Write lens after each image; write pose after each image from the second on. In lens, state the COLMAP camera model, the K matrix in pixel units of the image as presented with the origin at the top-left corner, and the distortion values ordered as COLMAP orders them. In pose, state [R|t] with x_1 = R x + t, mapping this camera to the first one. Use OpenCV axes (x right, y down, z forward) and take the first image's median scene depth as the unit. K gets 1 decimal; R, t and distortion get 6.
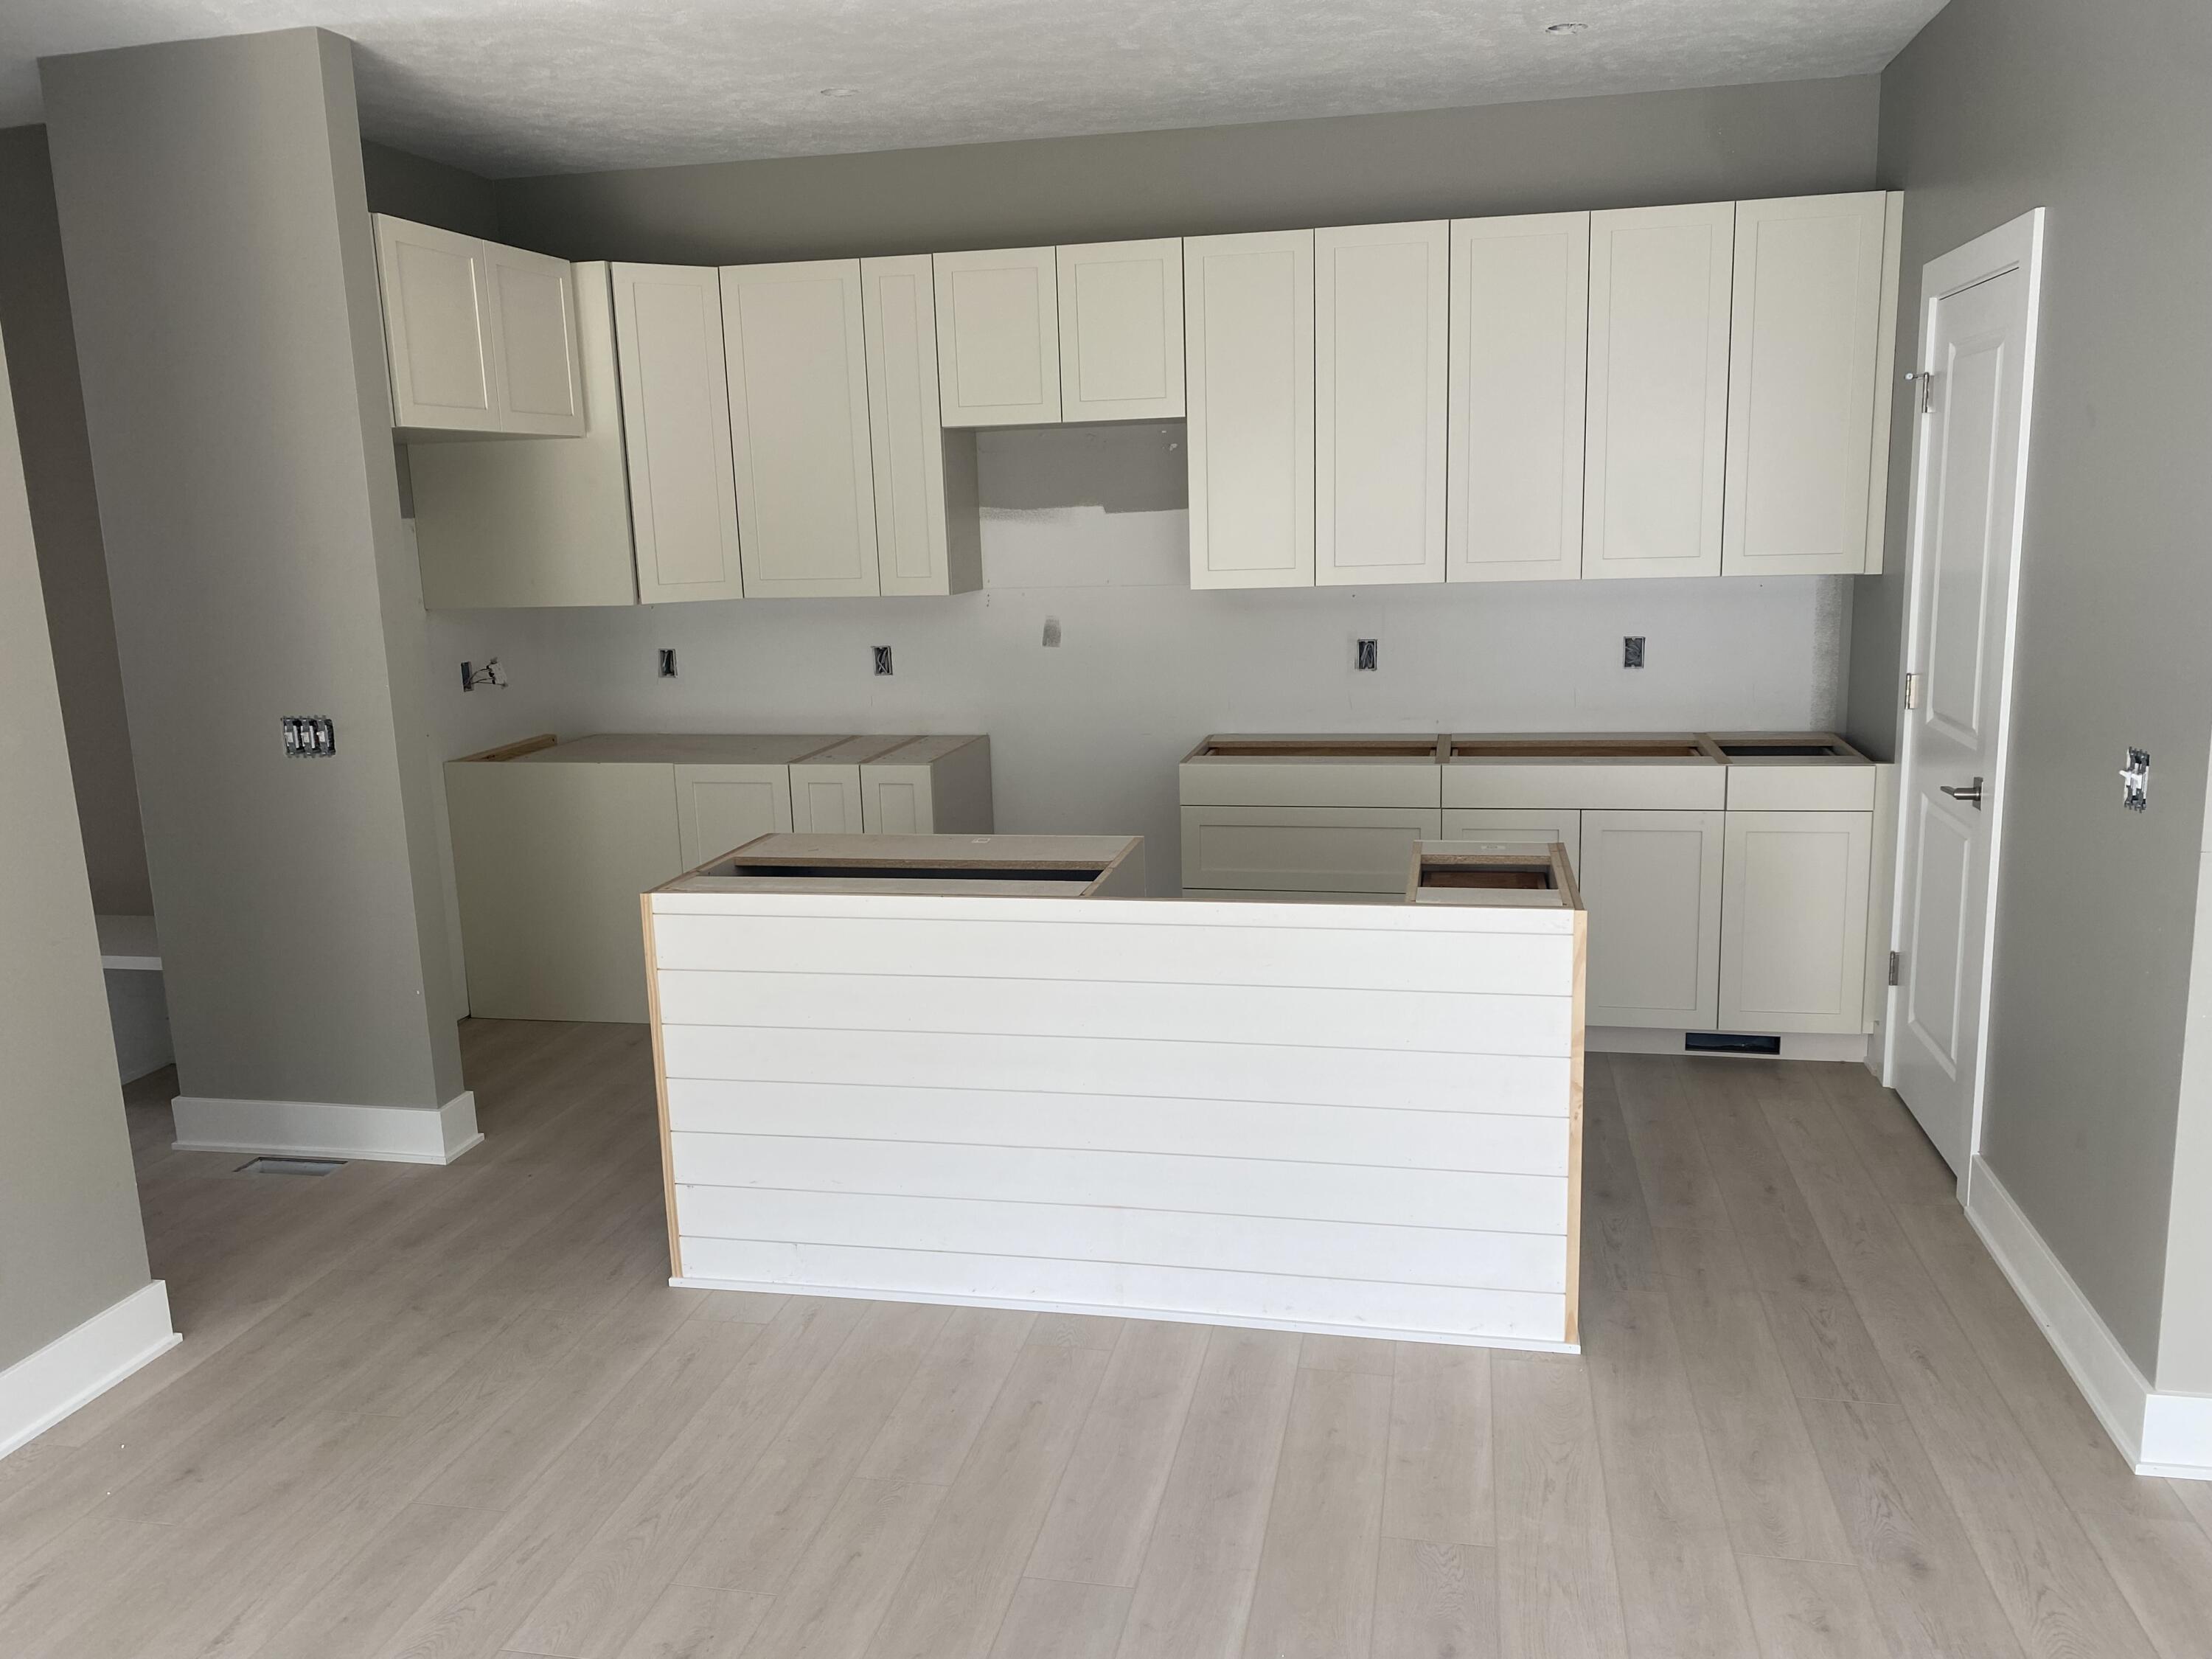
lens RADIAL K [[1688.2, 0, 1112.1], [0, 1688.2, 811.9], [0, 0, 1]] dist [0.039130, -0.035671]
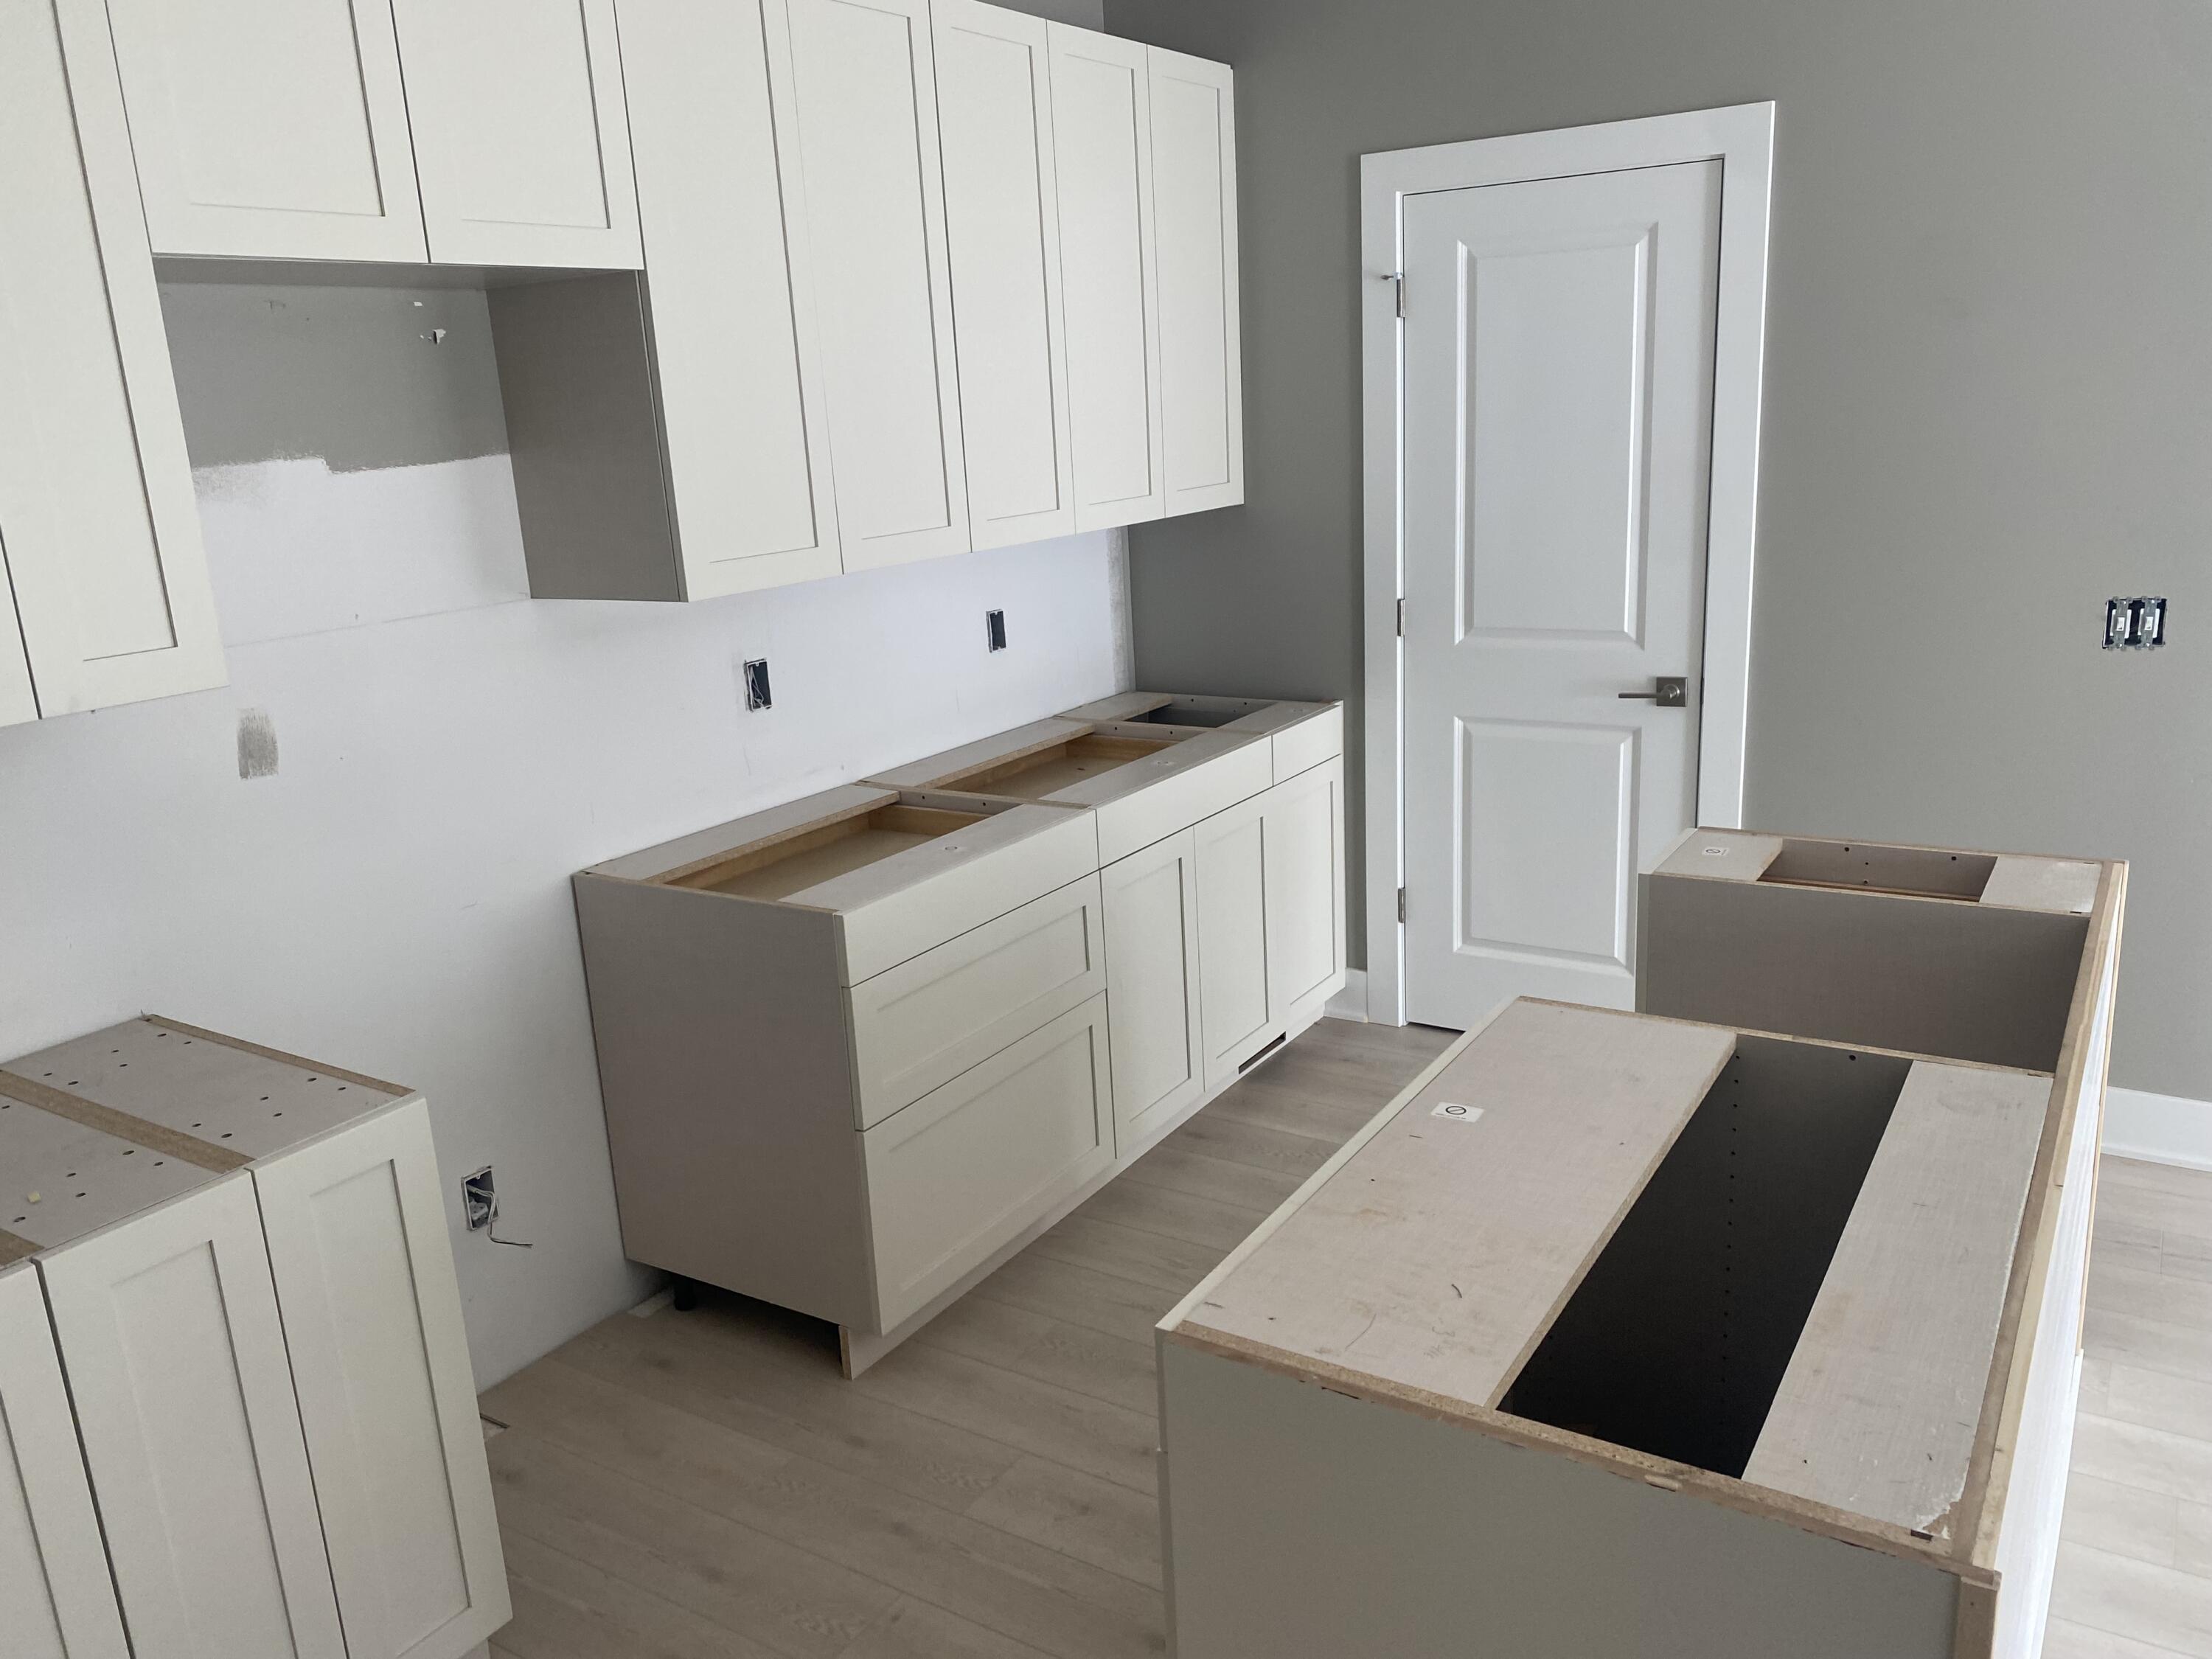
lens RADIAL K [[1688.2, 0, 1106.9], [0, 1688.2, 835.8], [0, 0, 1]] dist [0.039130, -0.035671]
pose [[0.356621, -0.224713, 0.906822, -0.407577], [0.210318, 0.965037, 0.156428, -0.116517], [-0.910268, 0.134936, 0.391414, 0.681361]]
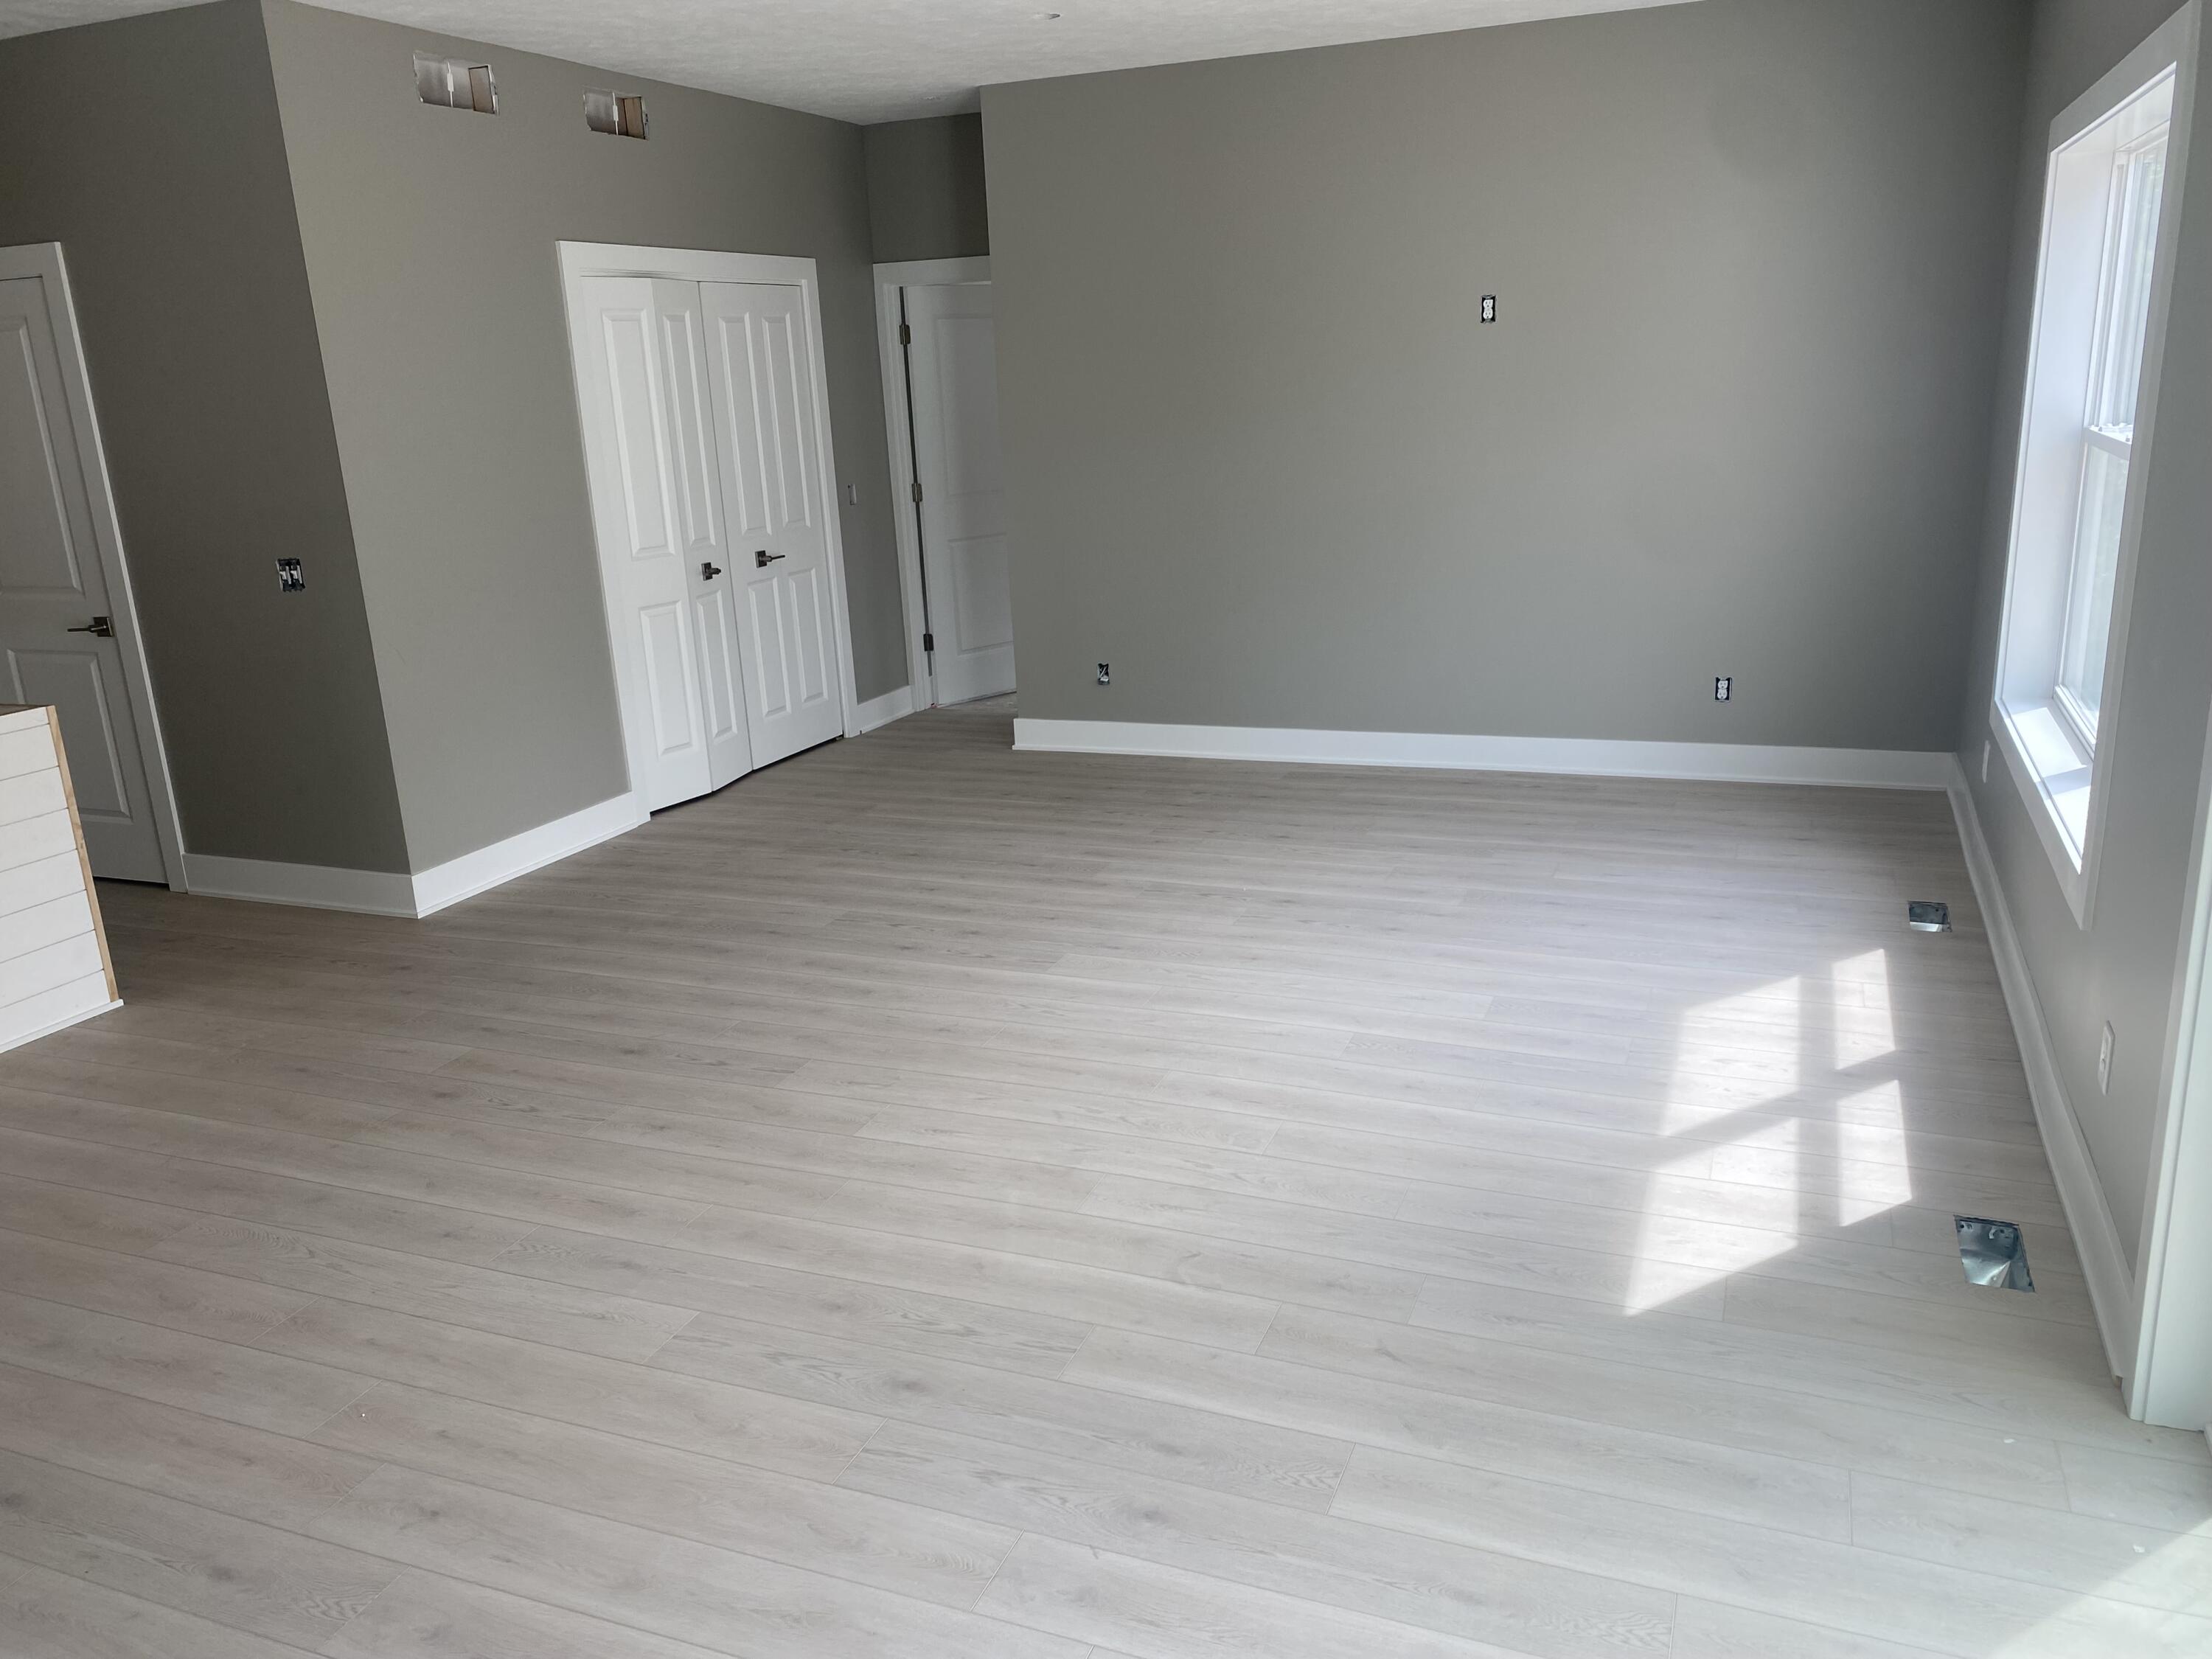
lens RADIAL K [[1688.2, 0, 1100.9], [0, 1688.2, 830.5], [0, 0, 1]] dist [0.039130, -0.035671]
pose [[0.175202, -0.239269, 0.955016, -0.610463], [0.222167, 0.954608, 0.198409, 0.042939], [-0.959138, 0.177411, 0.220406, -0.110703]]
